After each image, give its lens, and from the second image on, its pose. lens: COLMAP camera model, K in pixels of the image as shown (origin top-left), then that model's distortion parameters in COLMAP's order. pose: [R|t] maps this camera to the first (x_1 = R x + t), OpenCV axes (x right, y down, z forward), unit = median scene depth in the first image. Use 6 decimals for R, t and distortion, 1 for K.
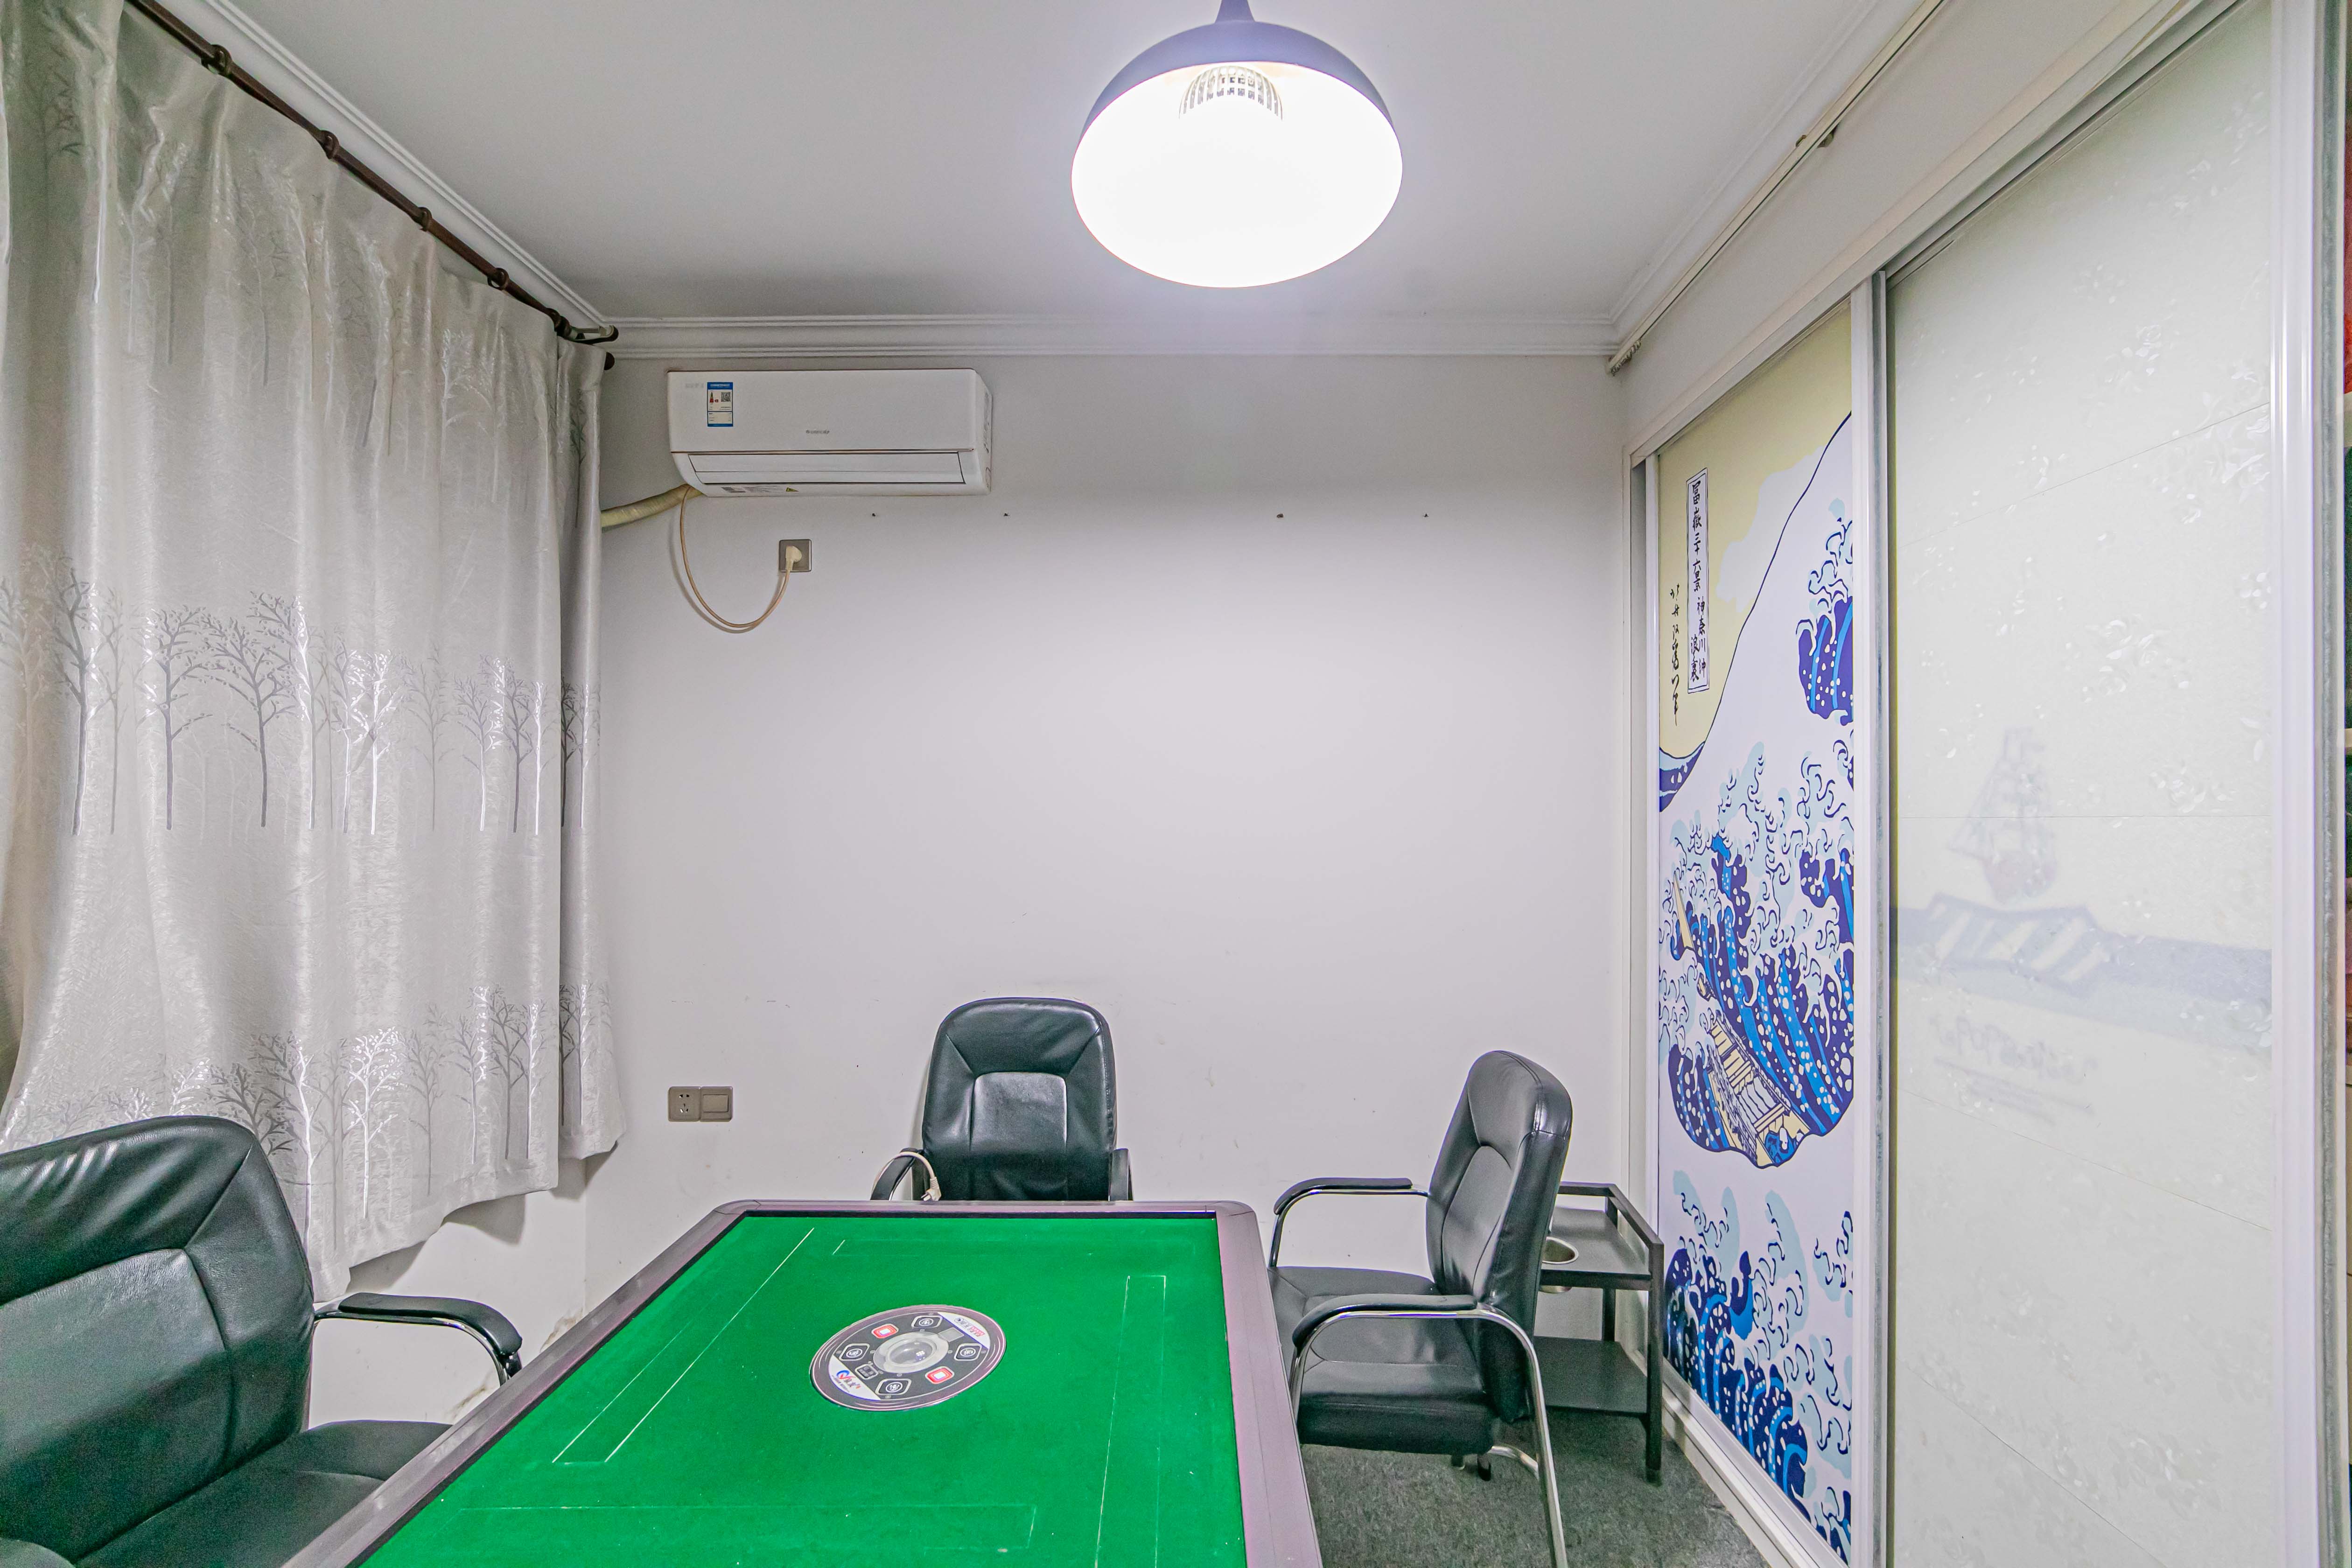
lens RADIAL K [[925.8, 0, 1126.5], [0, 925.8, 817.2], [0, 0, 1]] dist [-0.002875, 0.003508]
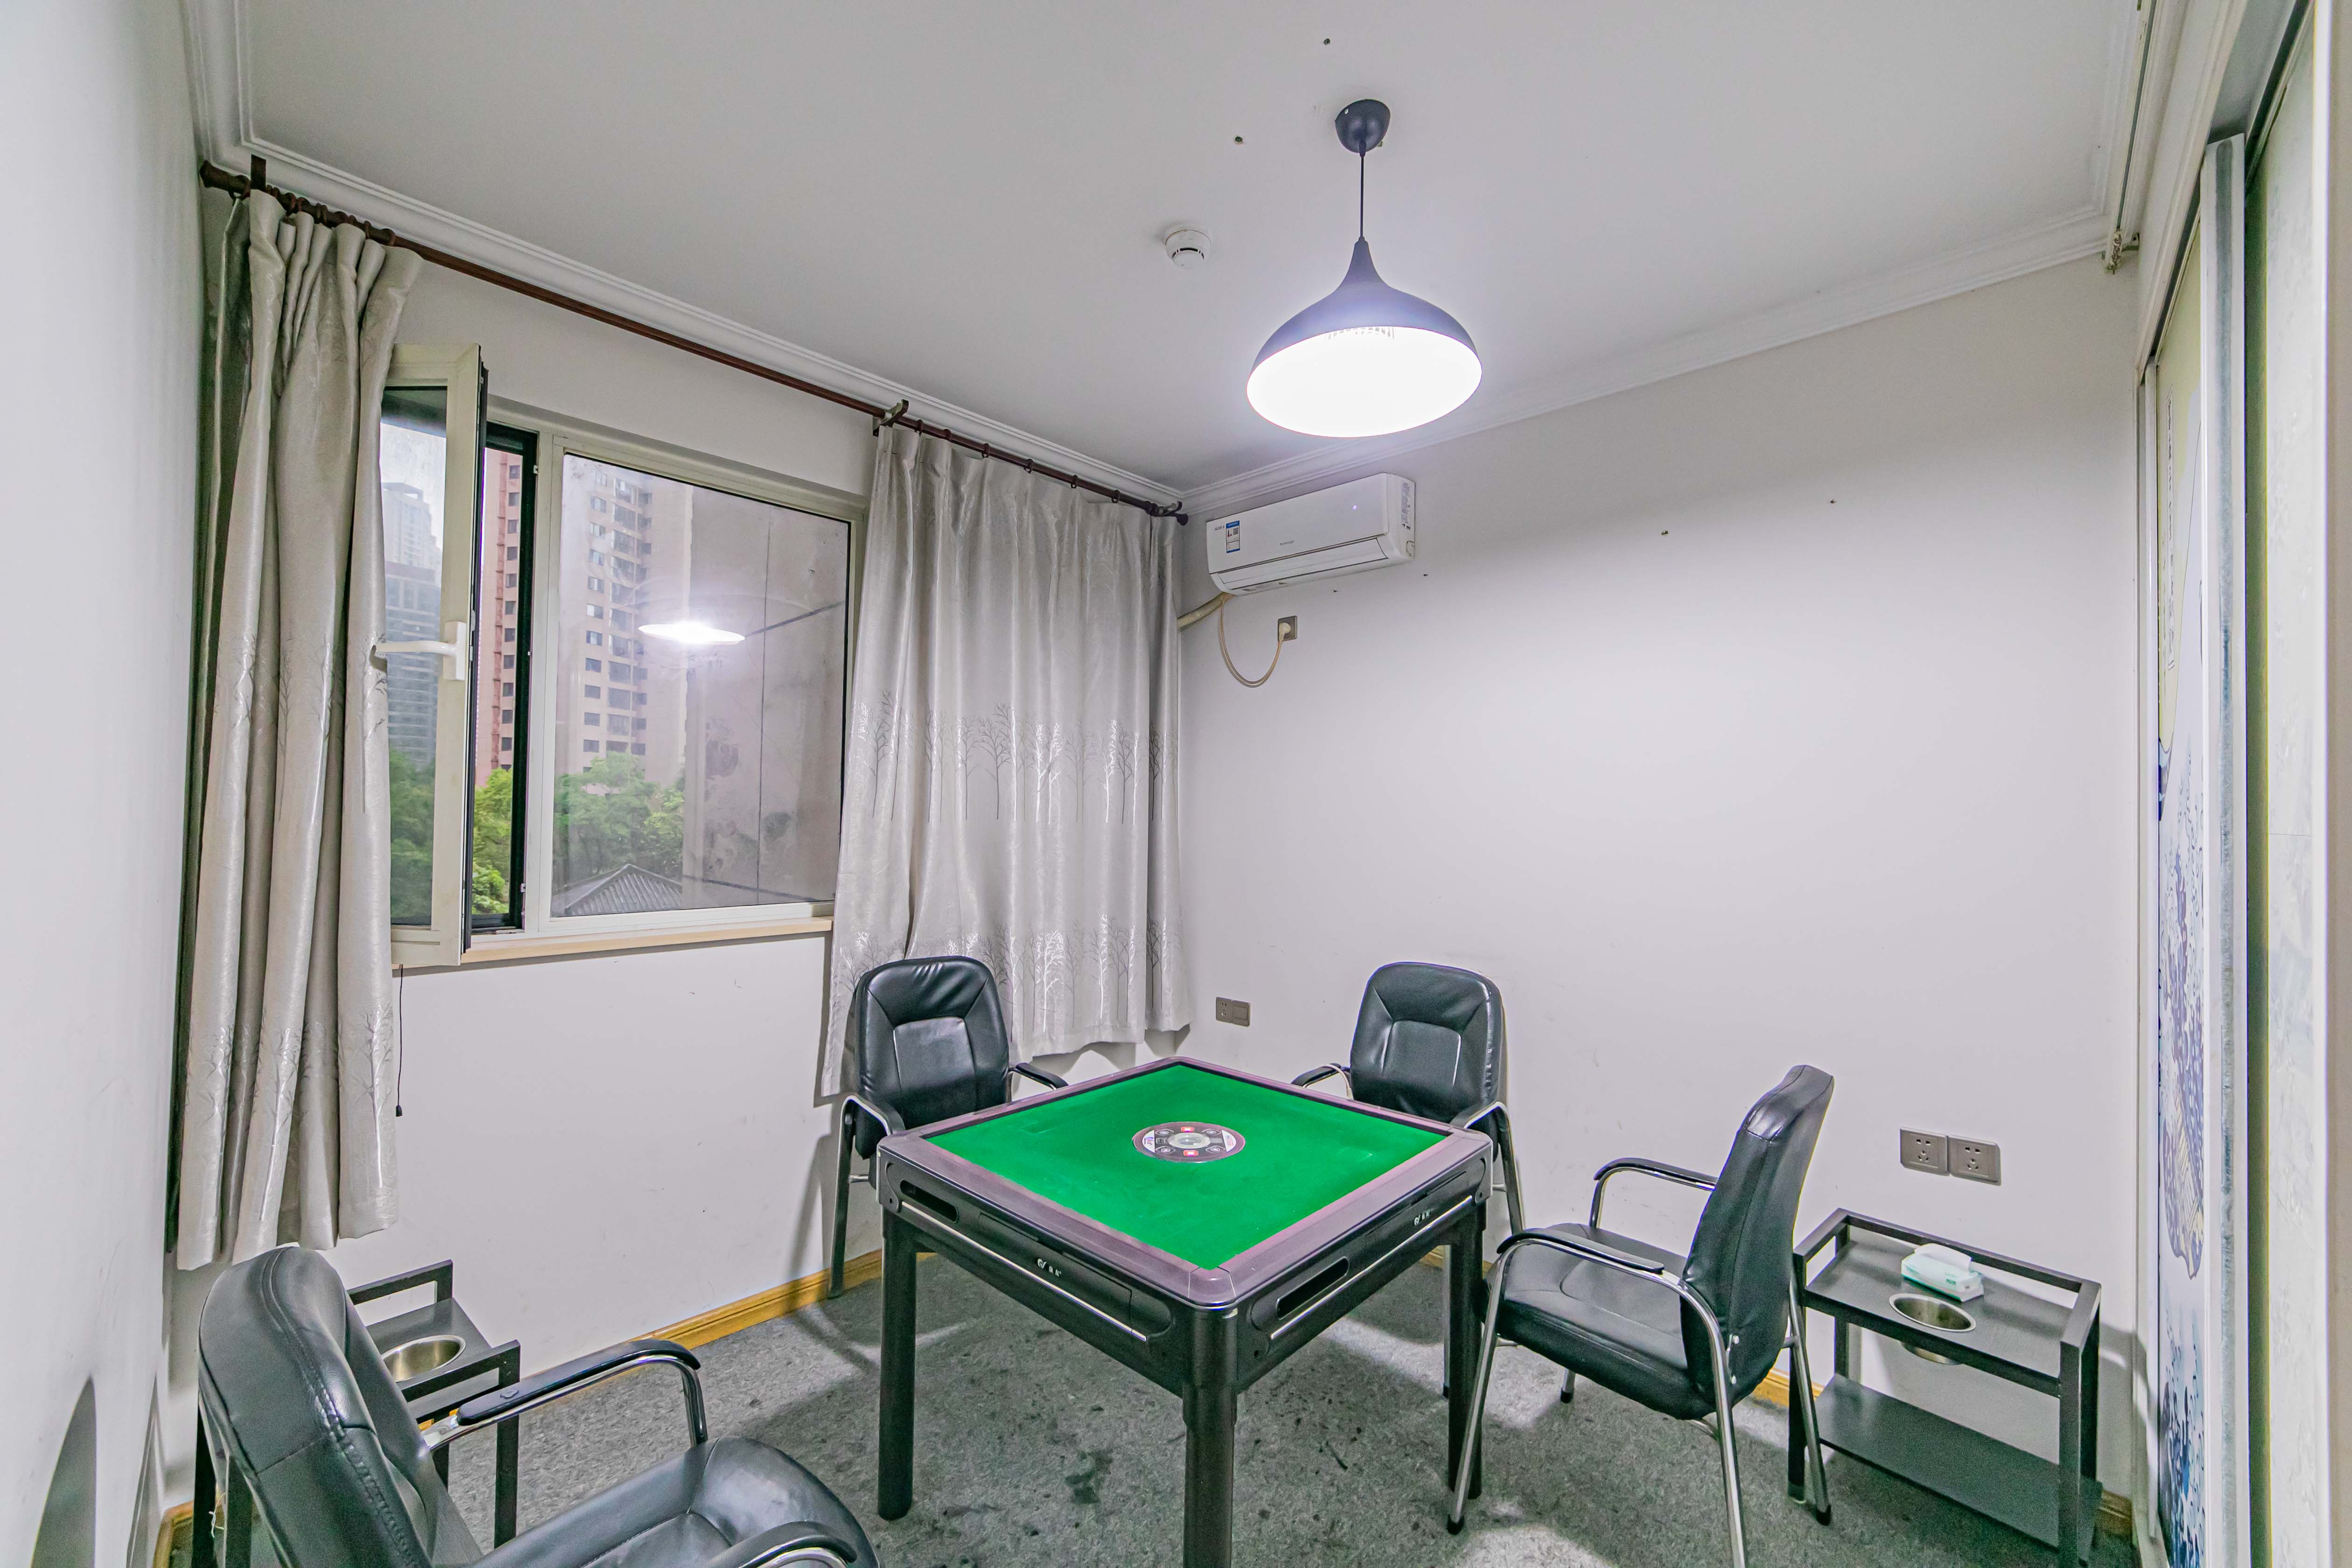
lens RADIAL K [[928.8, 0, 1191.3], [0, 928.8, 792.7], [0, 0, 1]] dist [-0.000834, 0.000023]
pose [[0.735576, -0.006713, -0.677409, 0.634091], [-0.004309, 0.999884, -0.014587, -0.017315], [0.677429, 0.013649, 0.735462, -0.166023]]
